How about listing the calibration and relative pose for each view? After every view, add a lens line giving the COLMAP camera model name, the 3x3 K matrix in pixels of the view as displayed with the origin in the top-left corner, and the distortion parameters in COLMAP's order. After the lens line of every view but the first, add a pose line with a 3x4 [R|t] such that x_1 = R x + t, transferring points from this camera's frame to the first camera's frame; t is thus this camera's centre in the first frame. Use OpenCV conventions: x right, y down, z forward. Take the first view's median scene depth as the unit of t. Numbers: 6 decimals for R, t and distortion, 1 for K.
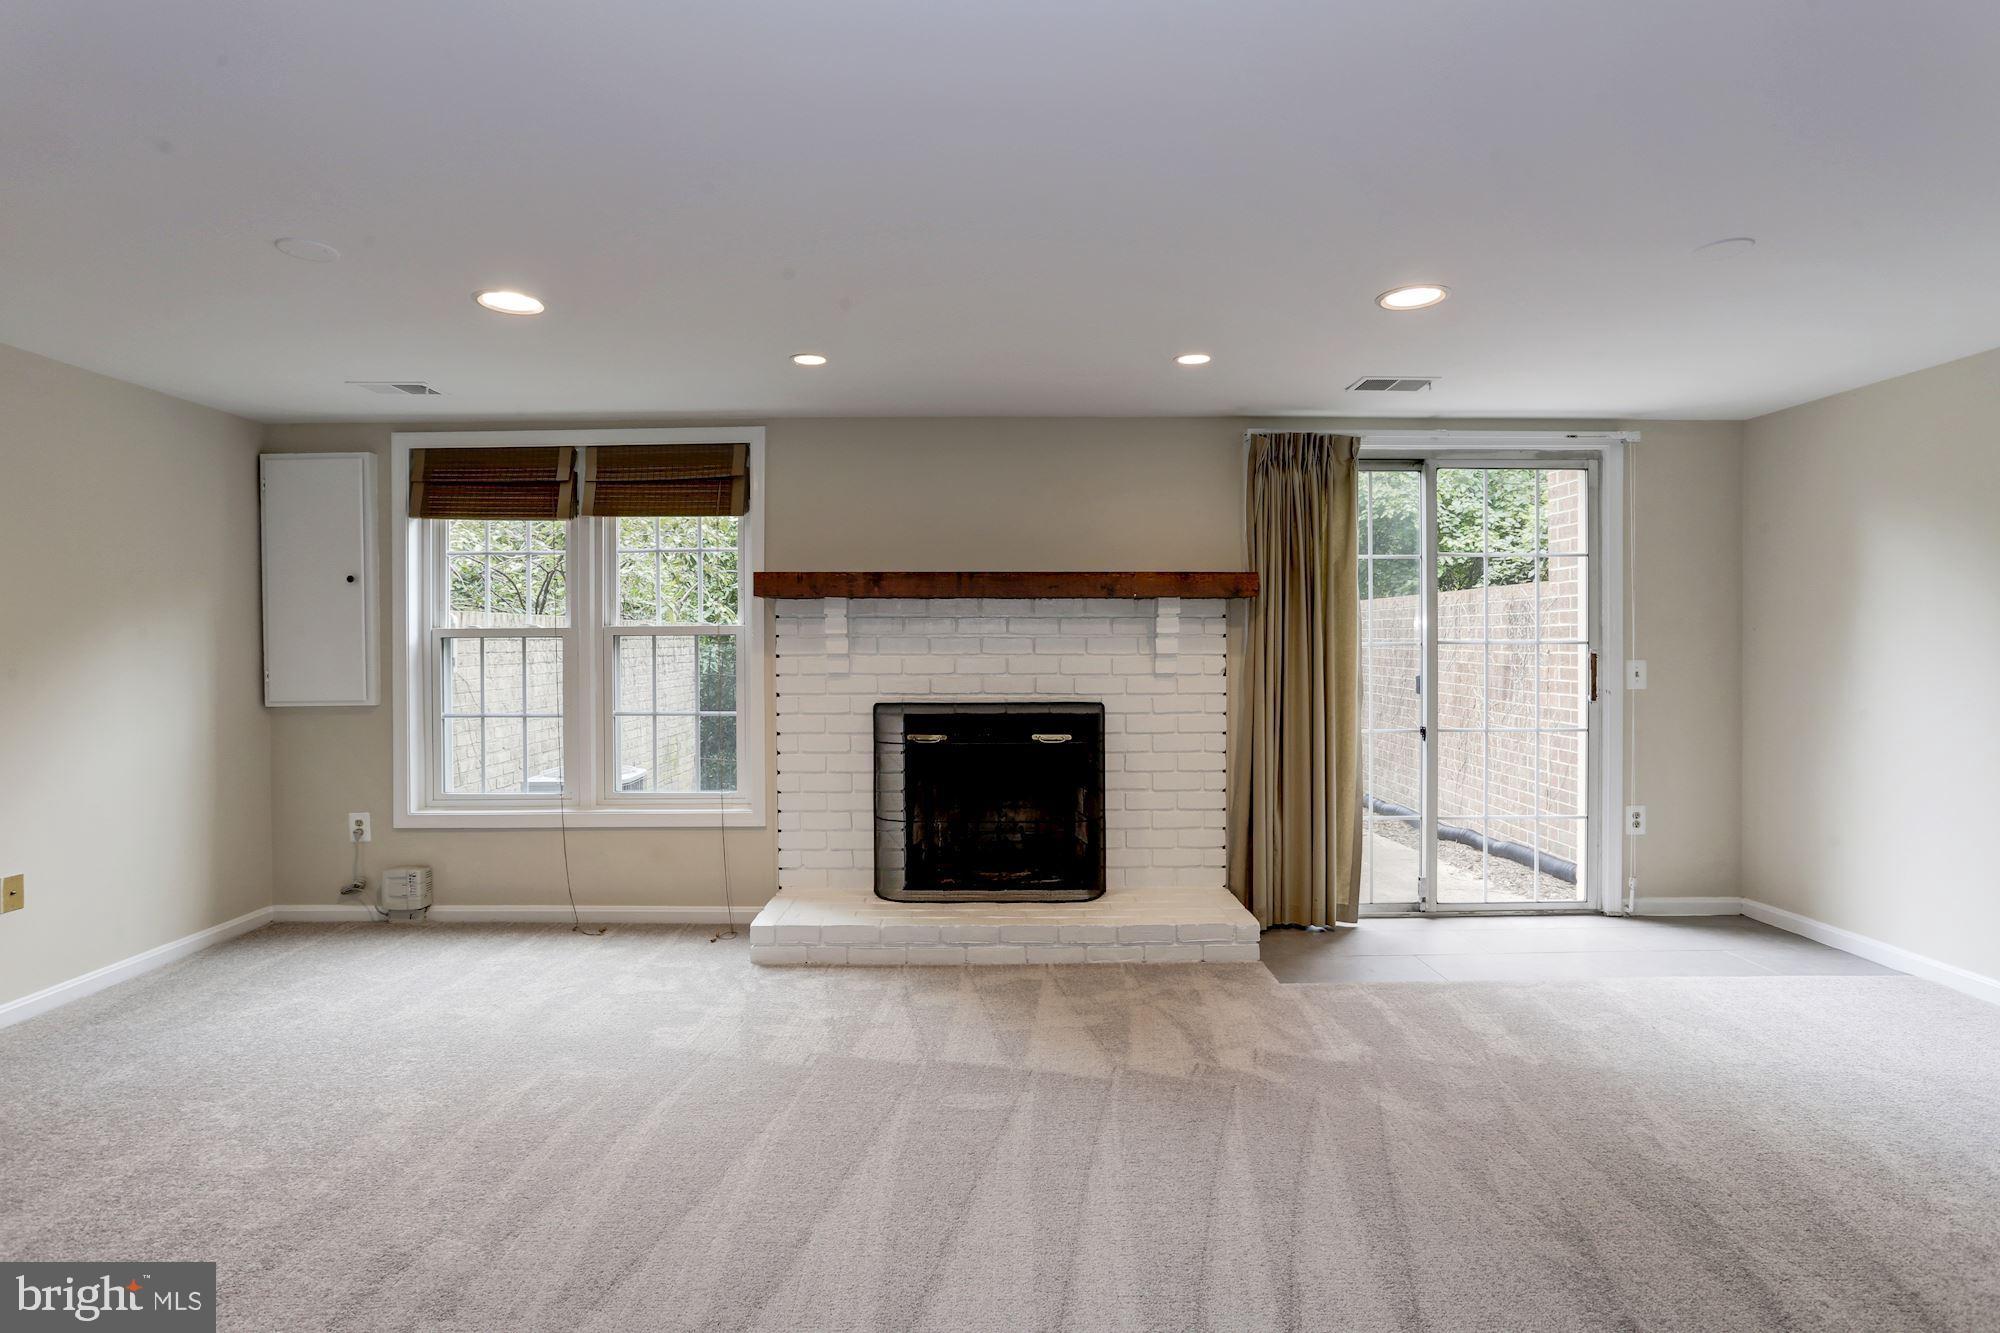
lens RADIAL K [[977.3, 0, 993.0], [0, 977.3, 655.2], [0, 0, 1]] dist [-0.051689, 0.024507]
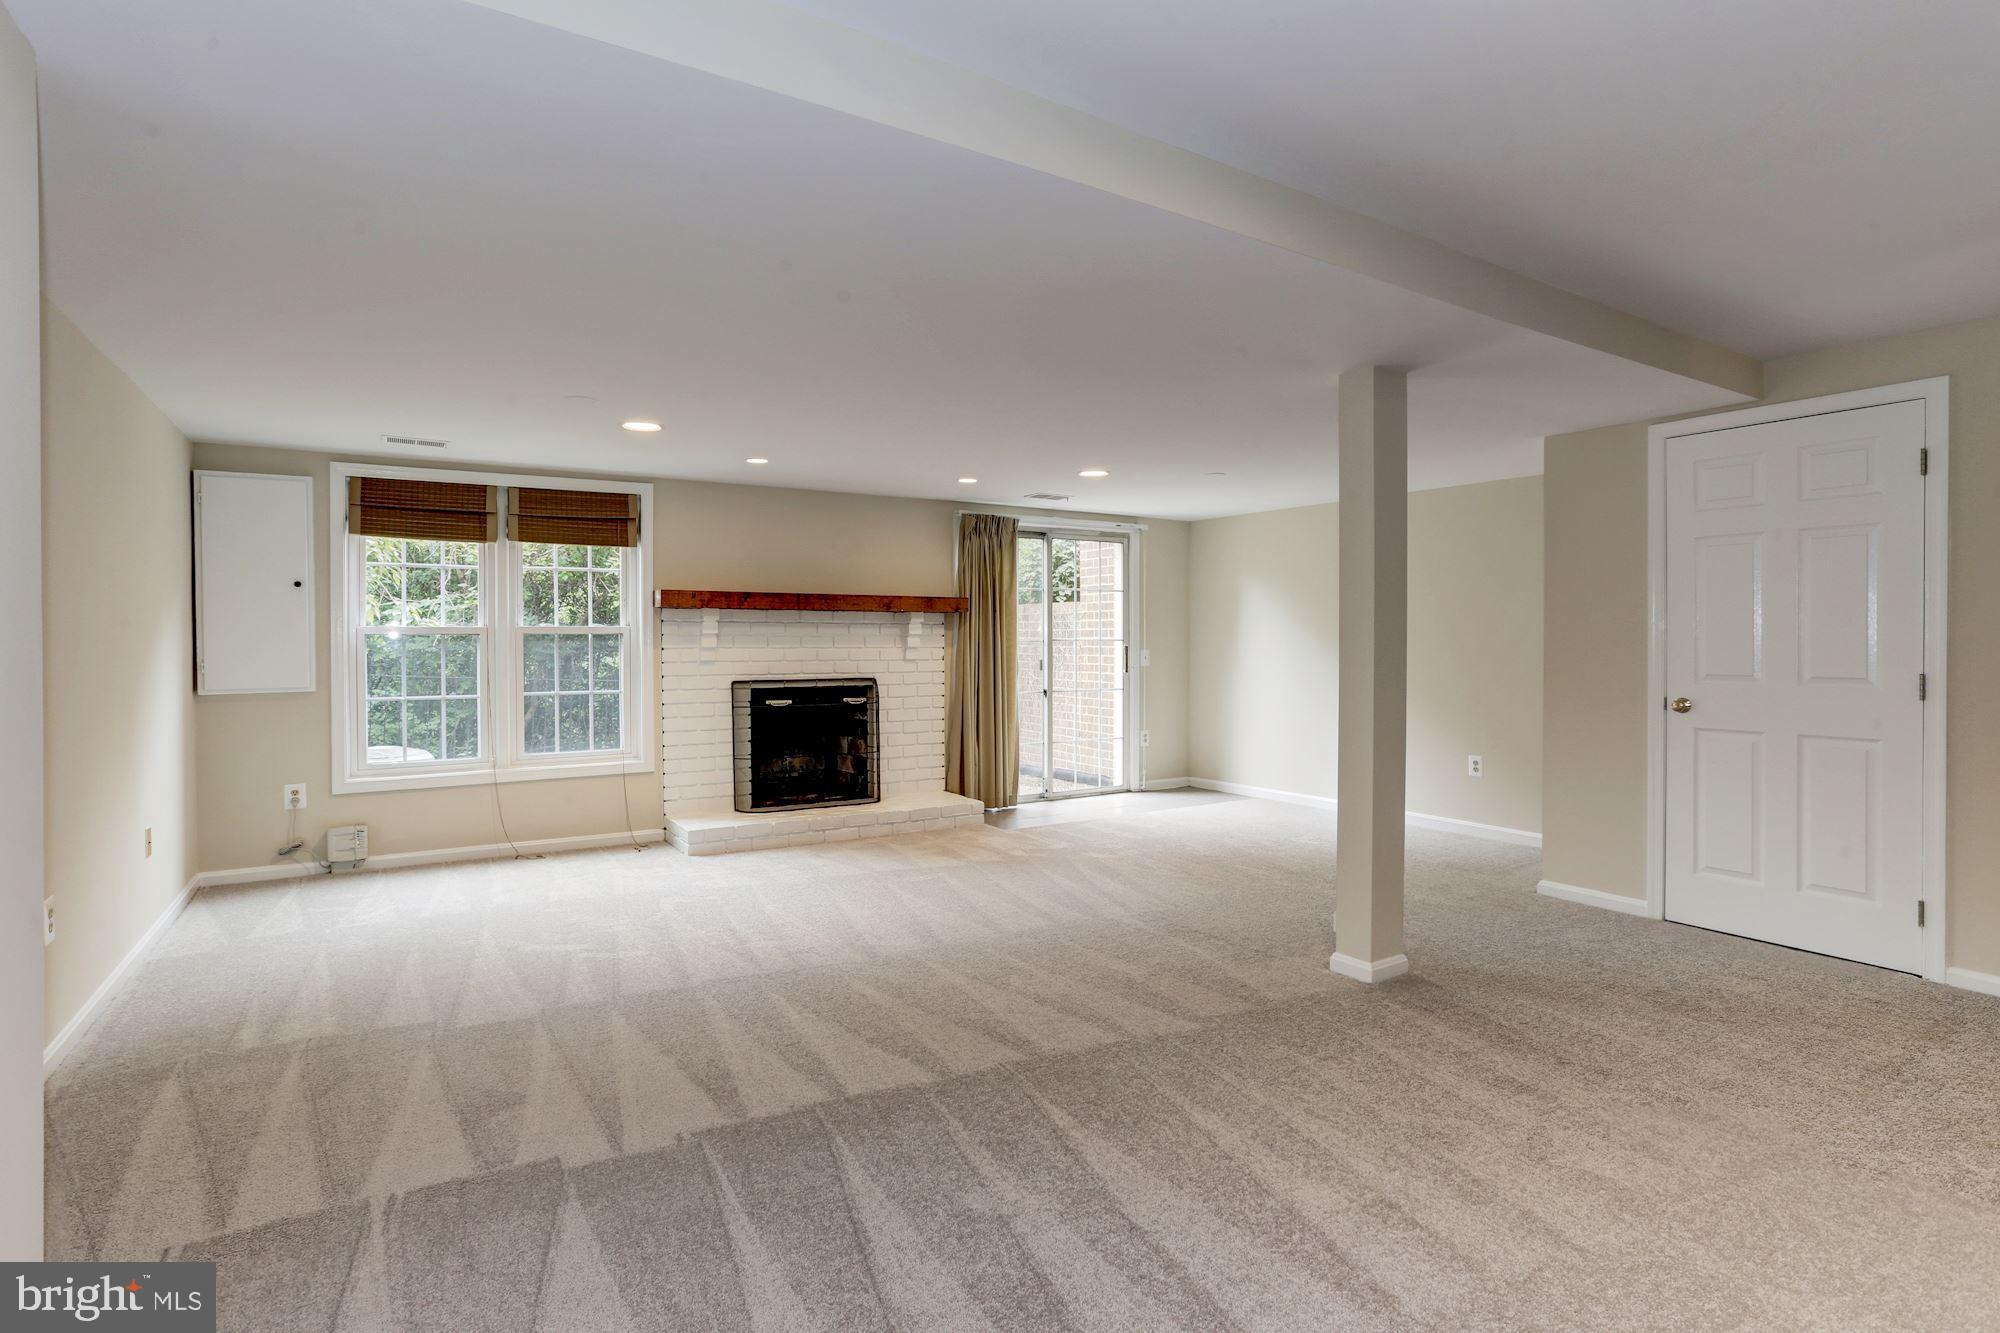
lens RADIAL K [[977.3, 0, 998.3], [0, 977.3, 656.5], [0, 0, 1]] dist [-0.051689, 0.024507]
pose [[0.854817, -0.006522, 0.518889, -0.532381], [0.004290, 0.999976, 0.005501, 0.006357], [-0.518912, -0.002476, 0.854824, -0.439995]]
